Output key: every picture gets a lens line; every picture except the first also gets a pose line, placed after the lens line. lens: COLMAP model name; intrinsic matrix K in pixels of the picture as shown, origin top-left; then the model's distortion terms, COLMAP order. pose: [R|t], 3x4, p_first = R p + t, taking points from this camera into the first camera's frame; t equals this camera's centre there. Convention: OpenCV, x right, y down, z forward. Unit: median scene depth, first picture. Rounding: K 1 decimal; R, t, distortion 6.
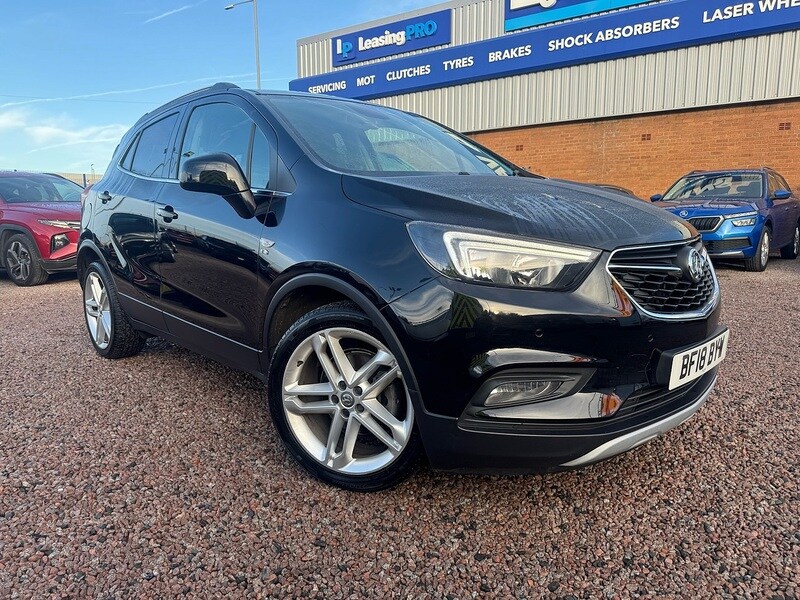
lens RADIAL K [[574.0, 0, 400.0], [0, 574.0, 300.0], [0, 0, 1]] dist [0.022641, -0.025221]
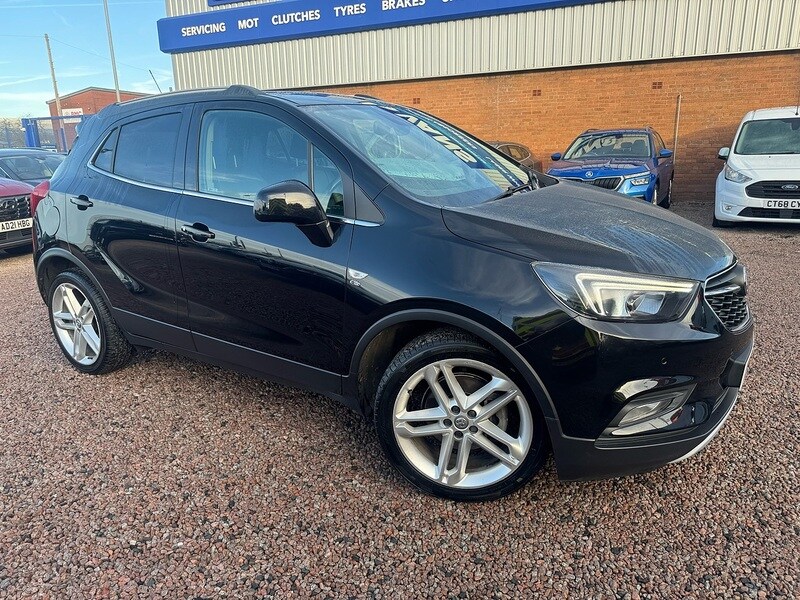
lens RADIAL K [[573.0, 0, 402.2], [0, 573.0, 304.3], [0, 0, 1]] dist [0.027677, -0.033104]
pose [[0.973230, -0.073207, 0.217861, -0.285148], [0.049990, 0.992647, 0.110239, -0.116360], [-0.224330, -0.096397, 0.969734, 0.002498]]
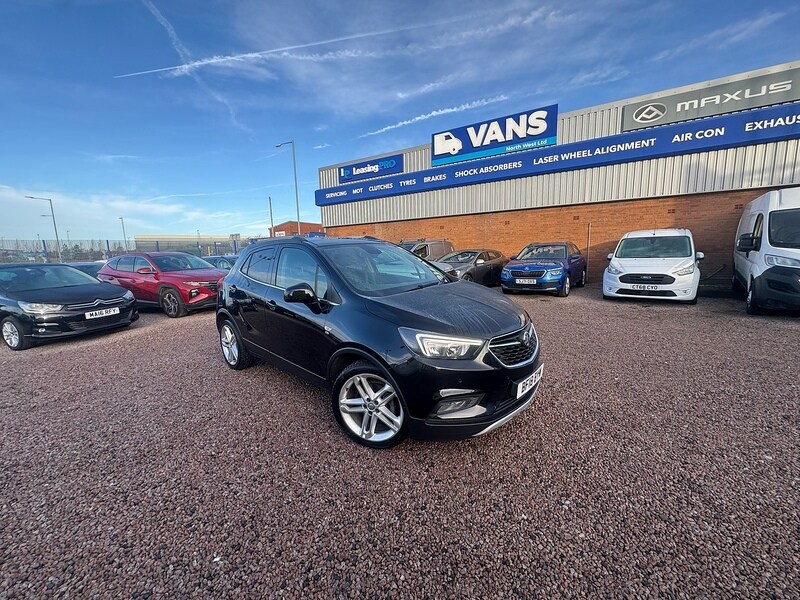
lens RADIAL K [[320.4, 0, 400.0], [0, 320.4, 300.0], [0, 0, 1]] dist [-0.003227, 0.000221]
pose [[0.997042, -0.030715, 0.070459, -0.039181], [0.030989, 0.999516, -0.002796, -0.145509], [-0.070339, 0.004971, 0.997511, -0.130246]]
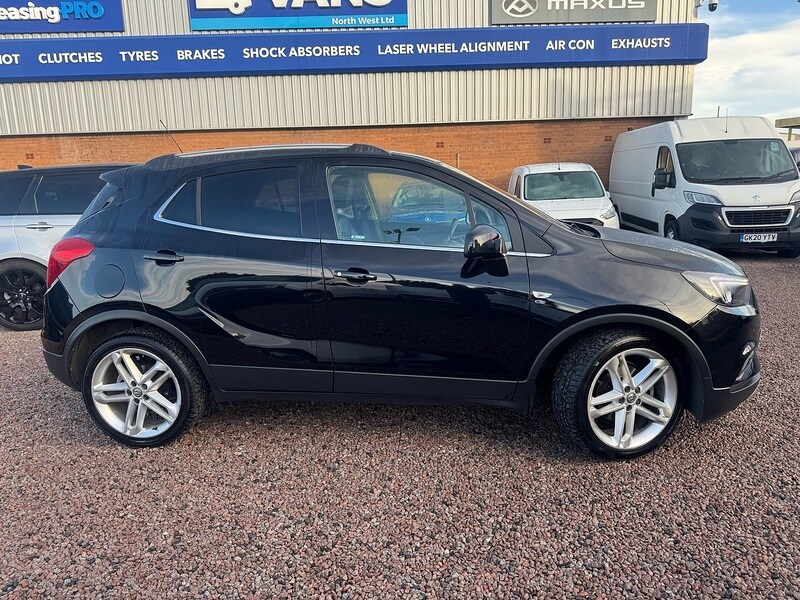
lens RADIAL K [[573.0, 0, 402.2], [0, 573.0, 304.3], [0, 0, 1]] dist [0.027677, -0.033104]
pose [[0.771864, -0.138506, 0.620518, -0.949005], [0.121917, 0.990115, 0.069351, -0.155297], [-0.623990, 0.022122, 0.781119, 0.157280]]
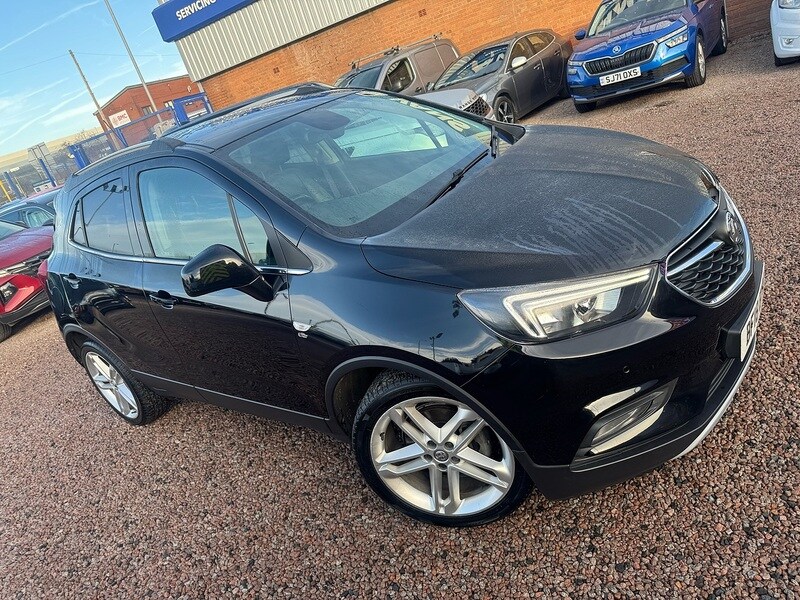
lens RADIAL K [[574.0, 0, 400.0], [0, 574.0, 300.0], [0, 0, 1]] dist [0.022641, -0.025221]
pose [[0.942886, -0.330839, 0.038872, -0.074413], [0.315518, 0.924404, 0.214303, -0.223352], [-0.106833, -0.189798, 0.975994, 0.037811]]
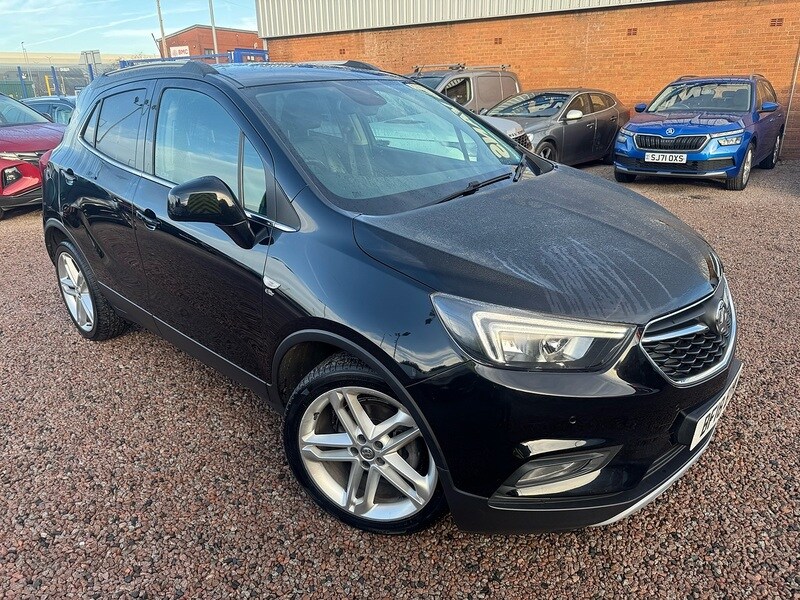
lens RADIAL K [[573.7, 0, 400.8], [0, 573.7, 302.7], [0, 0, 1]] dist [0.023724, -0.026752]
pose [[0.998172, -0.030797, 0.051998, -0.053328], [0.019759, 0.979438, 0.200776, -0.190440], [-0.057112, -0.199381, 0.978256, 0.051203]]
